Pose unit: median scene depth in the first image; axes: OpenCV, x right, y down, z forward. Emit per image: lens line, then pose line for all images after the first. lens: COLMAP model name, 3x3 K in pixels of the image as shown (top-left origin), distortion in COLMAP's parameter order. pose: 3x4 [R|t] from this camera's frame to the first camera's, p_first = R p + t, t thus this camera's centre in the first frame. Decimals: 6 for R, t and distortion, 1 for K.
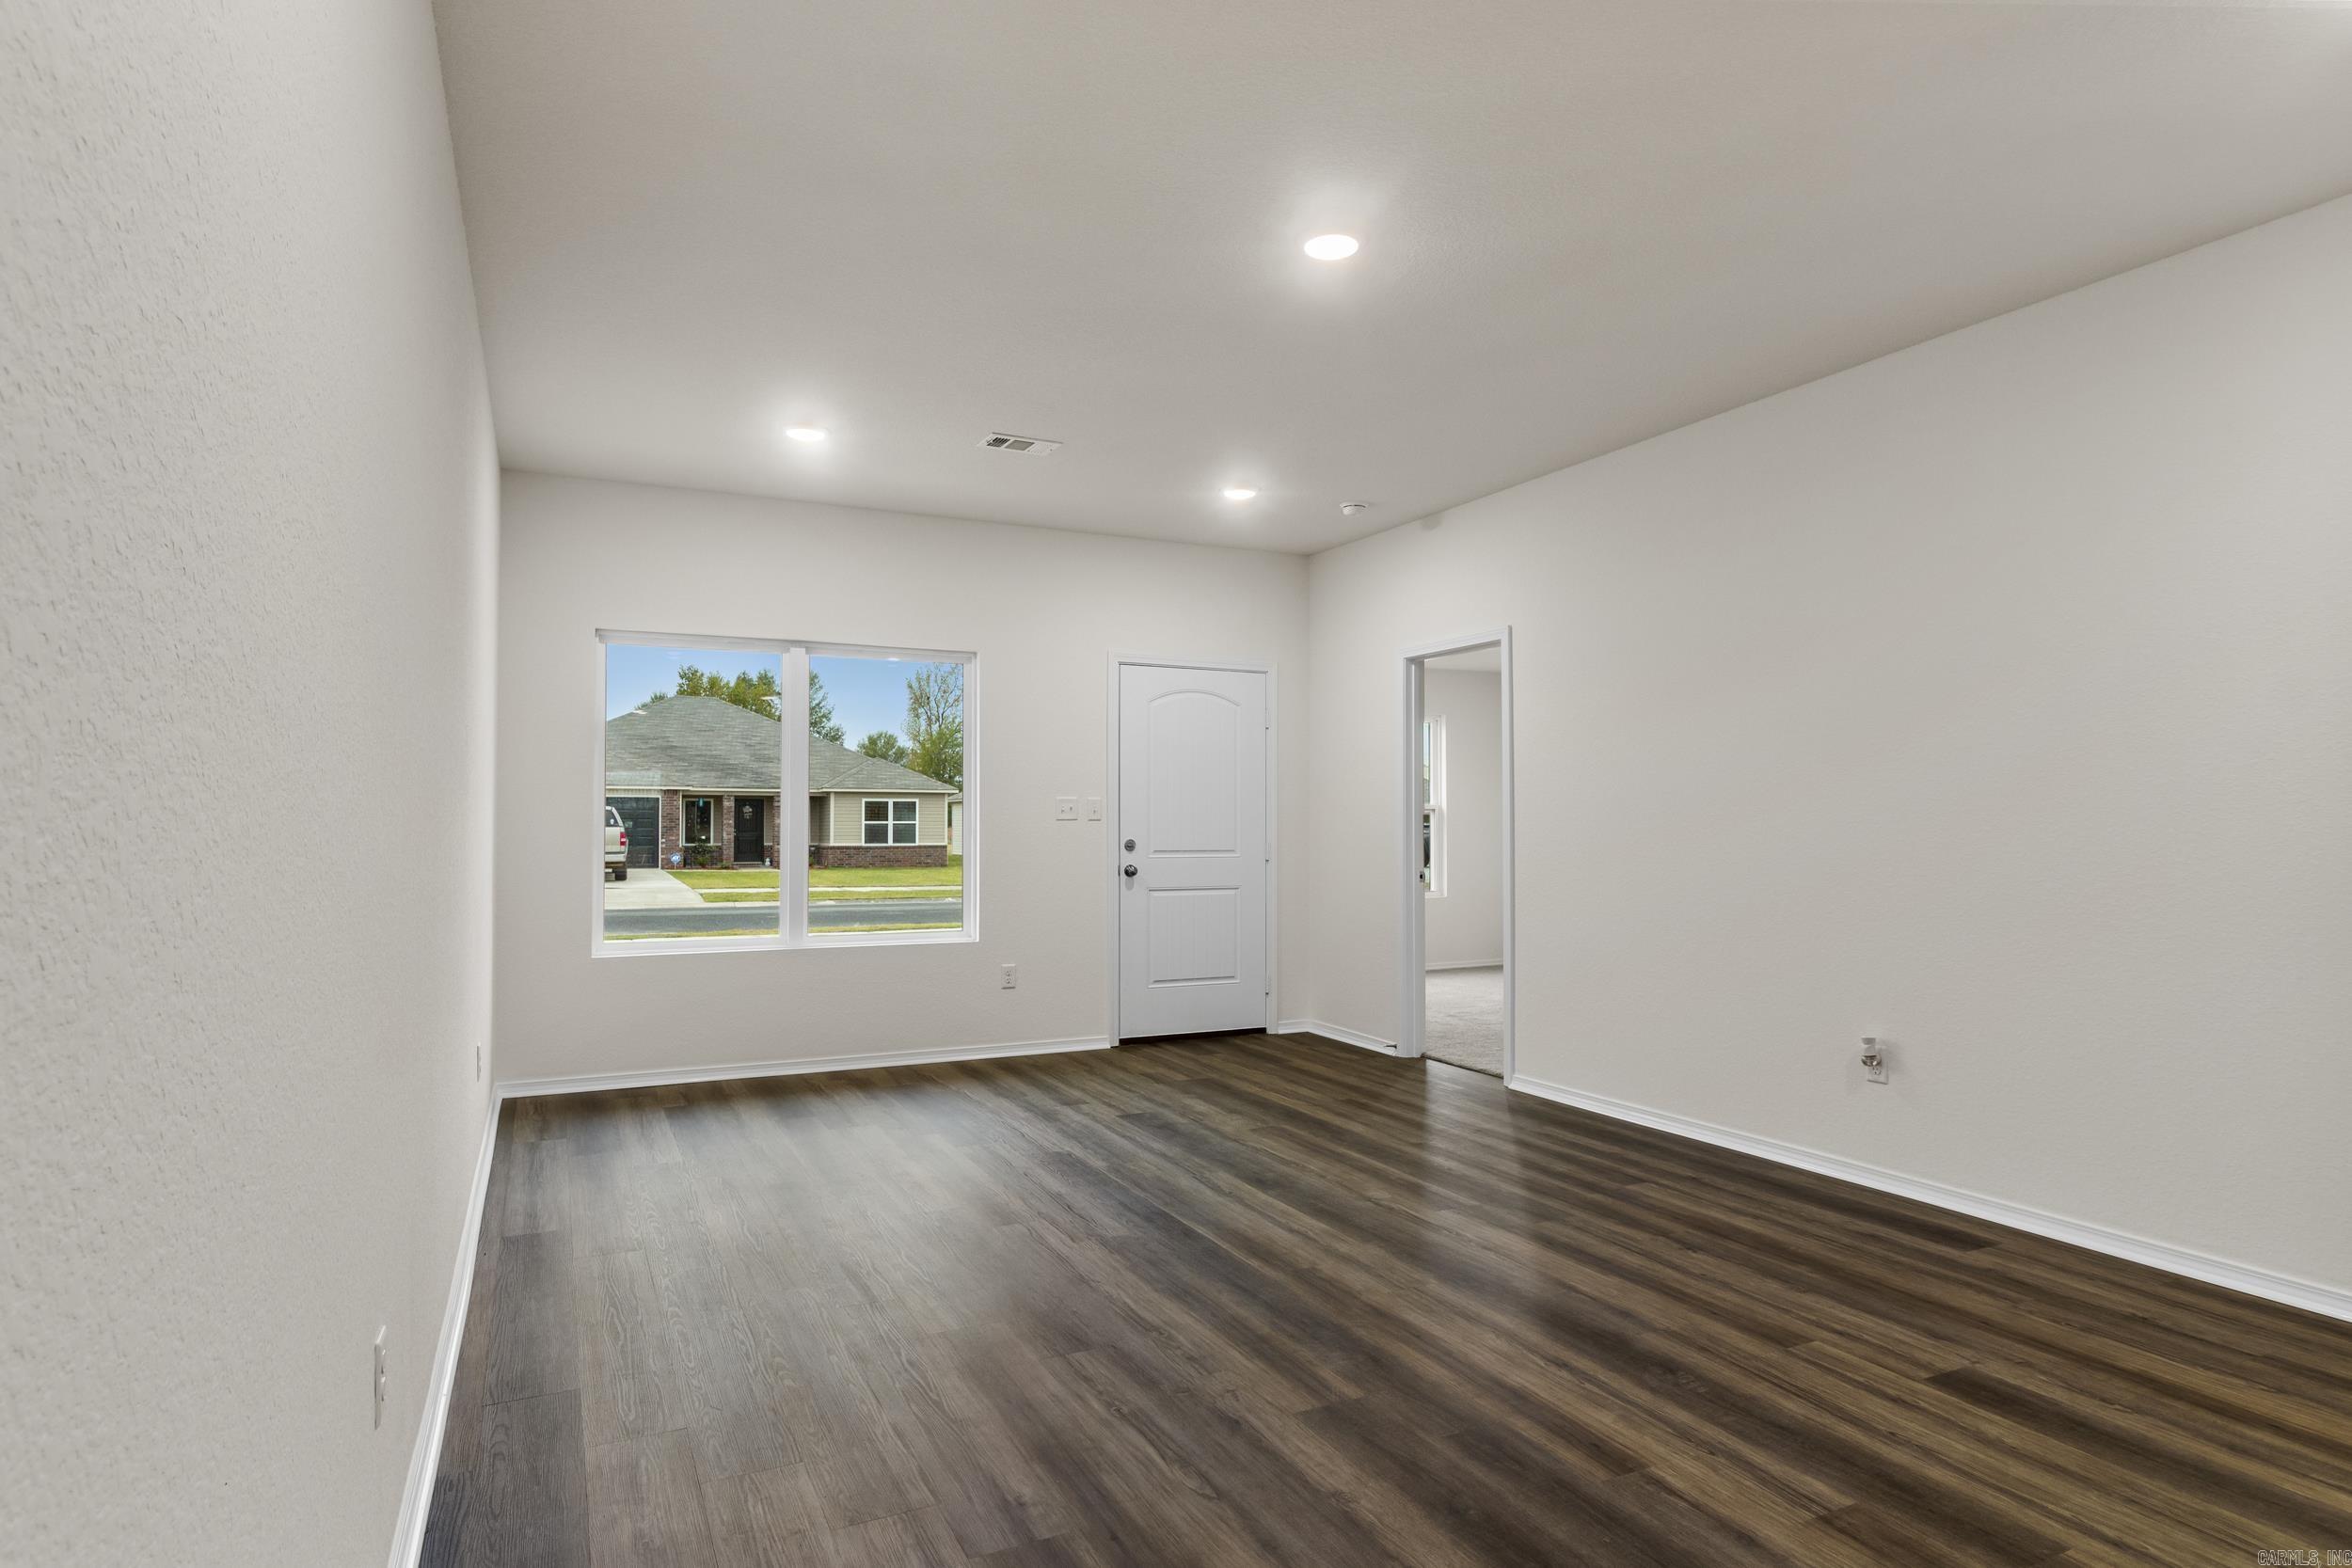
lens RADIAL K [[1290.6, 0, 1220.0], [0, 1290.6, 799.8], [0, 0, 1]] dist [-0.002322, -0.000306]
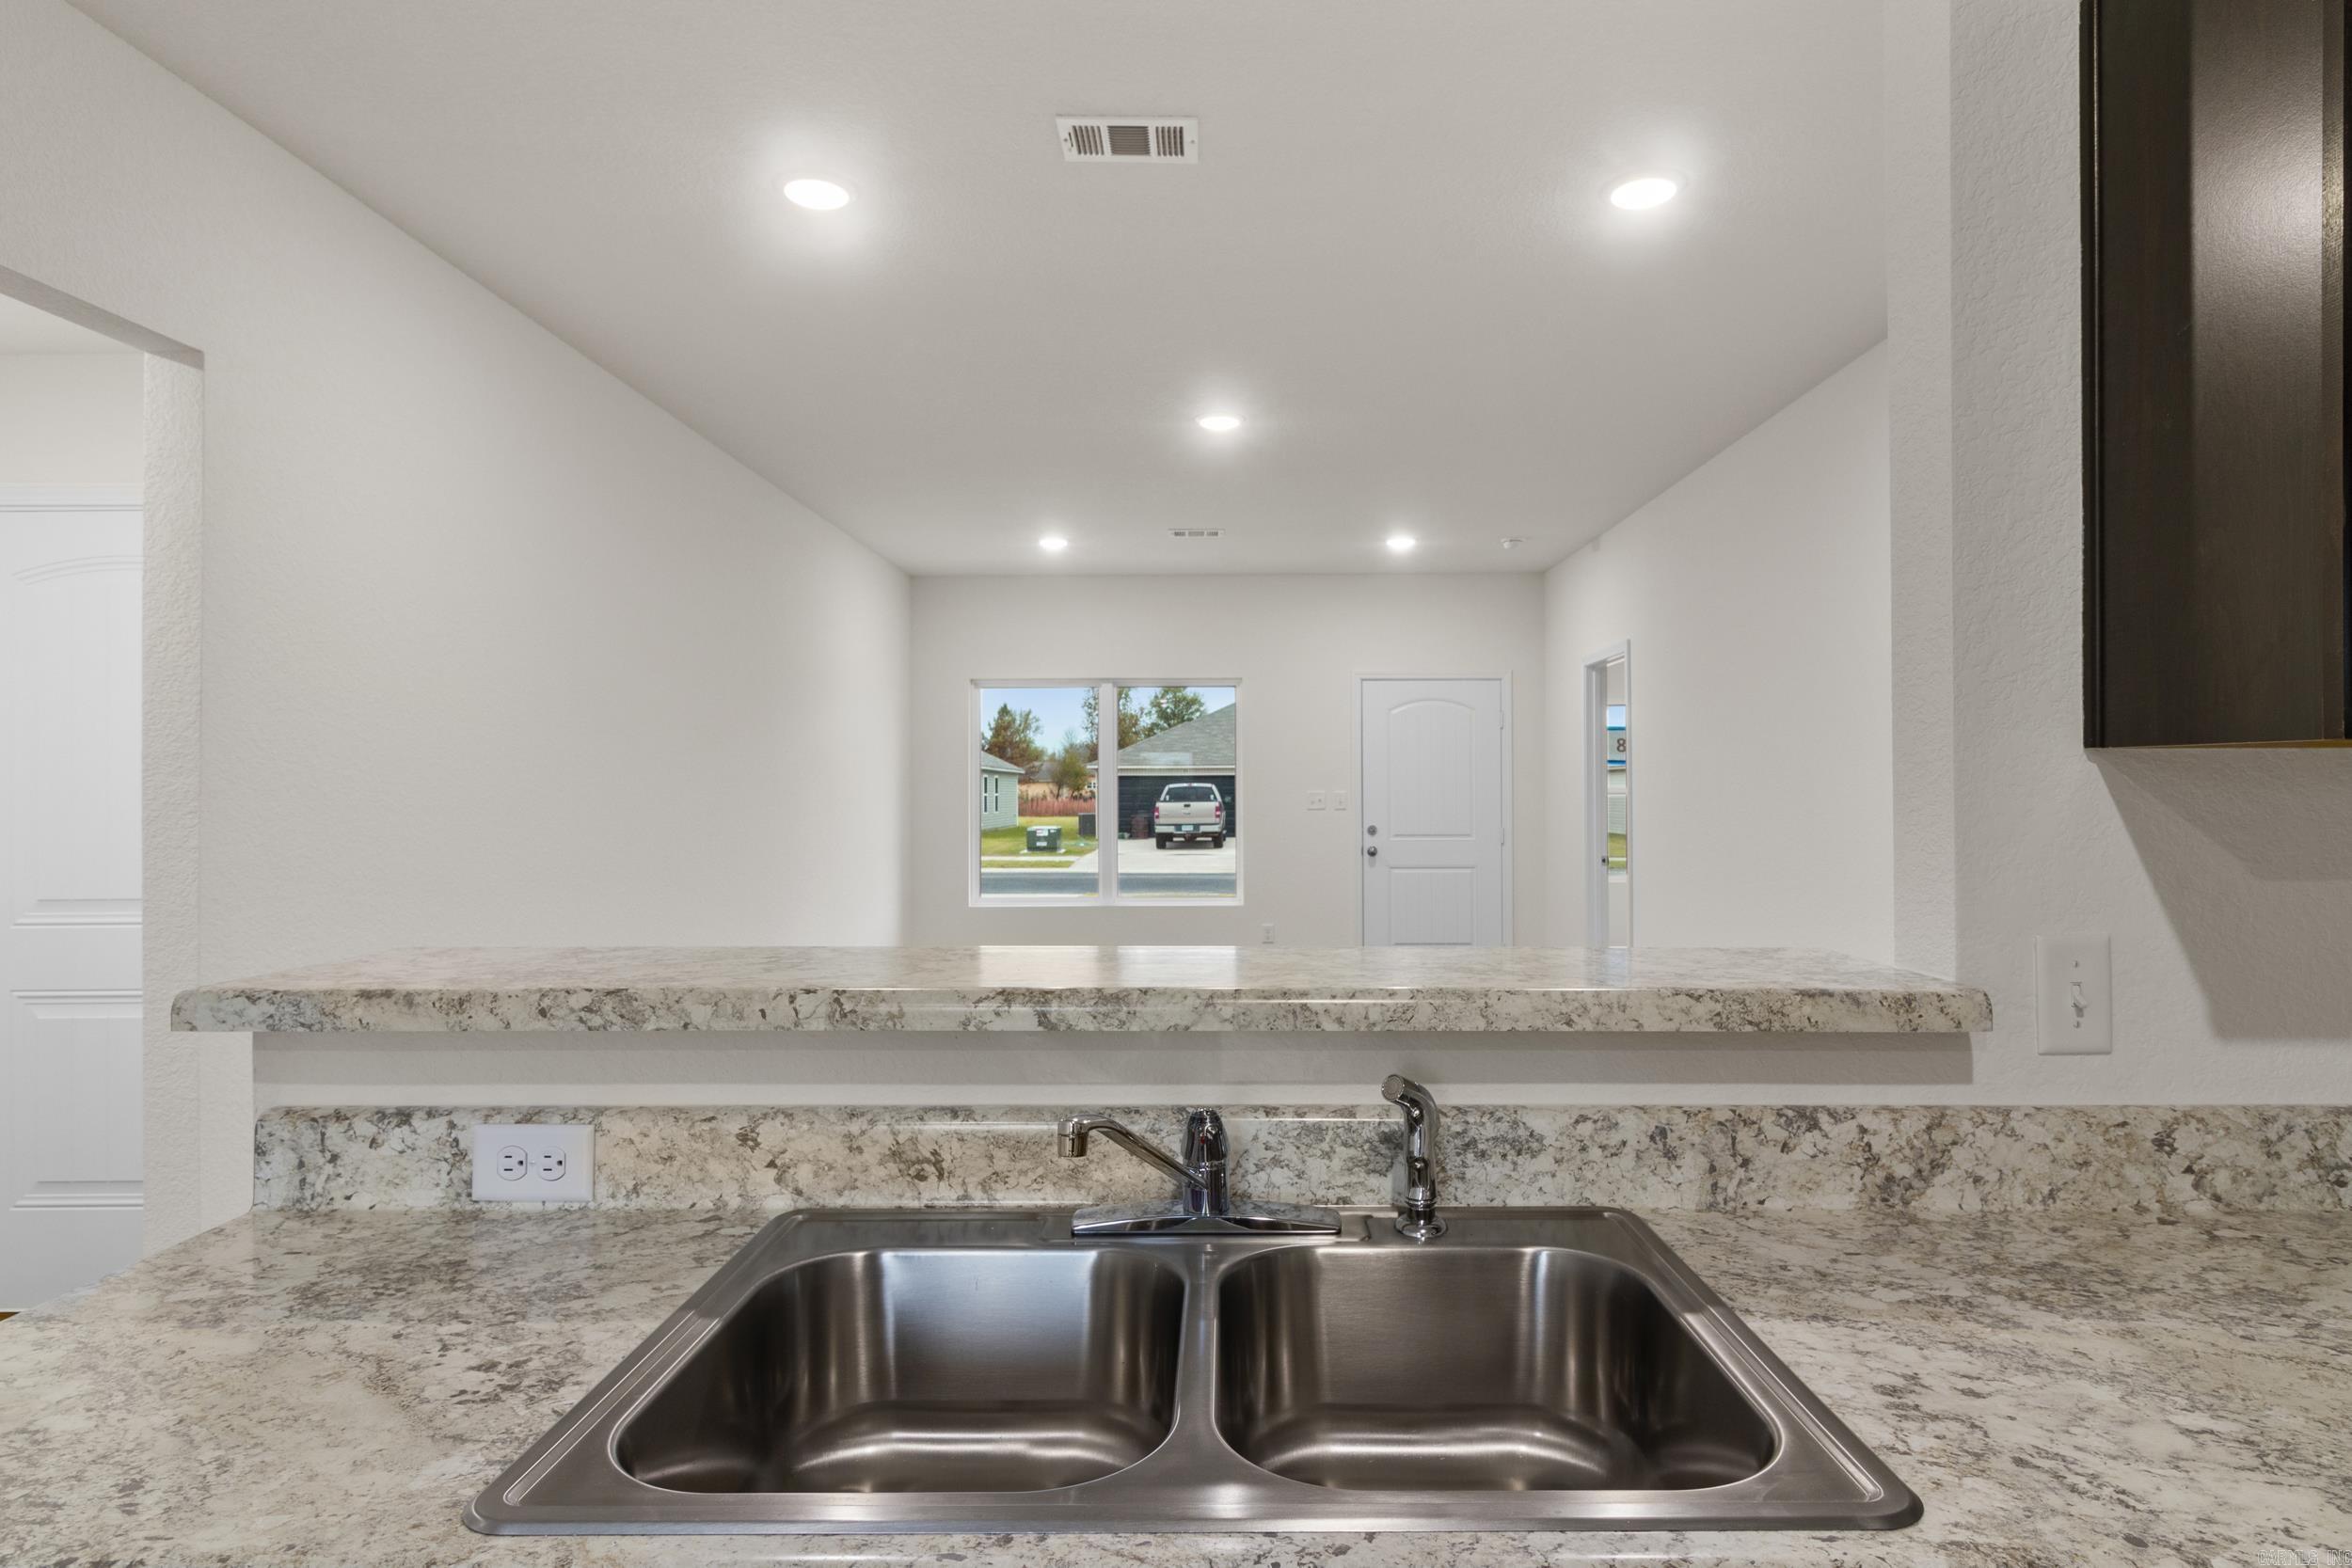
lens RADIAL K [[1306.5, 0, 1222.3], [0, 1306.5, 782.1], [0, 0, 1]] dist [0.002879, 0.001080]
pose [[0.884989, -0.008802, -0.465528, 0.473647], [0.013630, 0.999883, 0.007006, -0.025673], [0.465412, -0.012545, 0.885005, -0.178841]]
